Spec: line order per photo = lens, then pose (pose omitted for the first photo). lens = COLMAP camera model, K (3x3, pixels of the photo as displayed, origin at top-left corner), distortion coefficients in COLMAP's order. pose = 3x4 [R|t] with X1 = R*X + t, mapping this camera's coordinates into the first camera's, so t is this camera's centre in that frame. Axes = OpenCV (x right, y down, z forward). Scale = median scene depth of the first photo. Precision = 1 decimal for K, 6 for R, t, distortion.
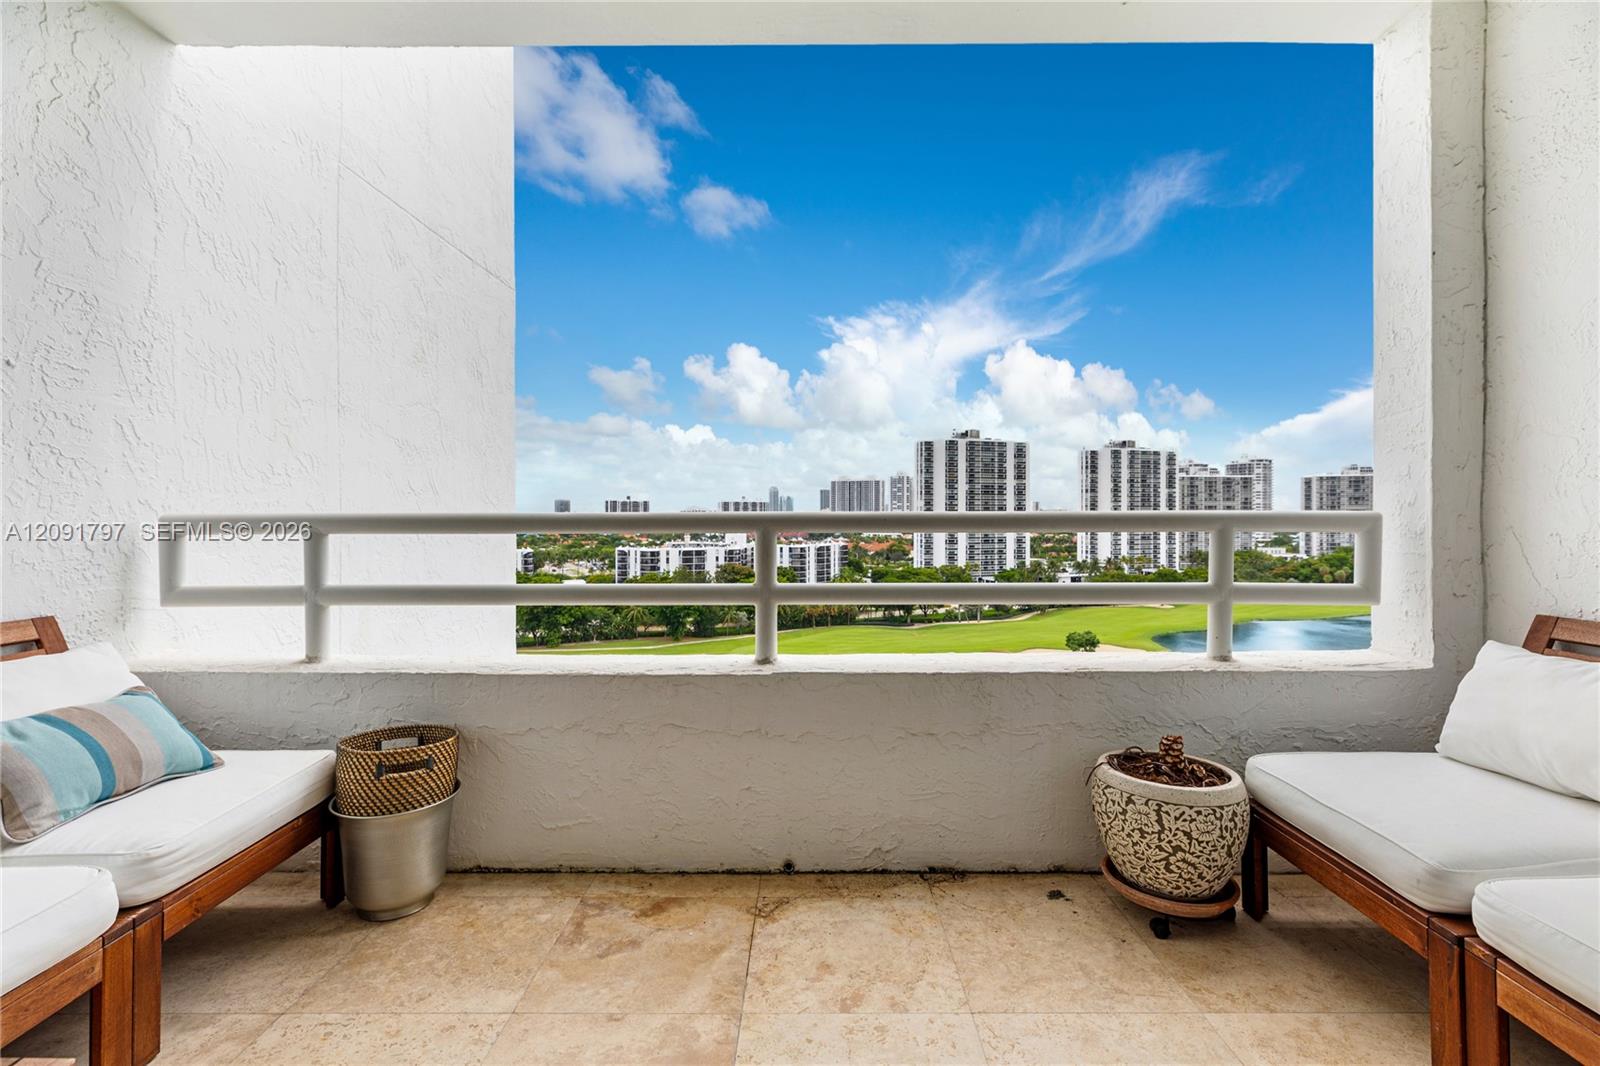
lens RADIAL K [[721.0, 0, 816.9], [0, 721.0, 505.1], [0, 0, 1]] dist [0.002978, 0.001047]
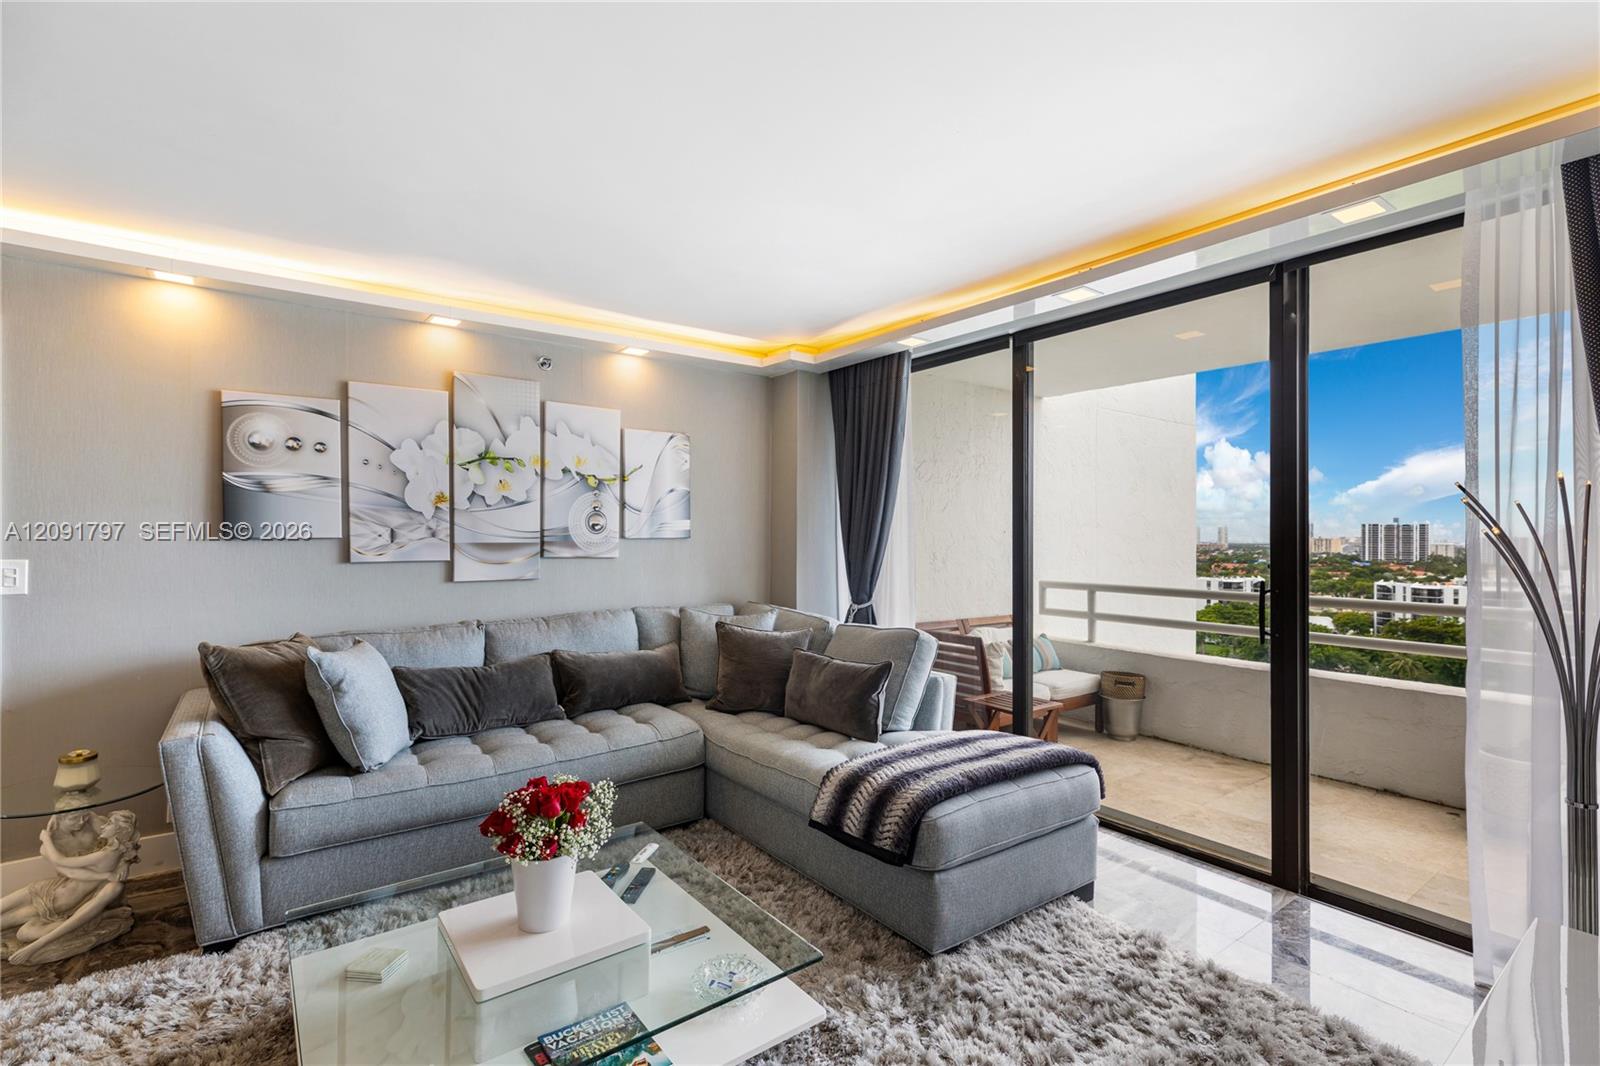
lens RADIAL K [[721.0, 0, 824.7], [0, 721.0, 529.0], [0, 0, 1]] dist [0.002978, 0.001047]
pose [[0.601208, 0.000873, -0.799092, 0.728024], [-0.001005, 0.999999, 0.000336, -0.170804], [0.799092, 0.000601, 0.601208, -1.212212]]
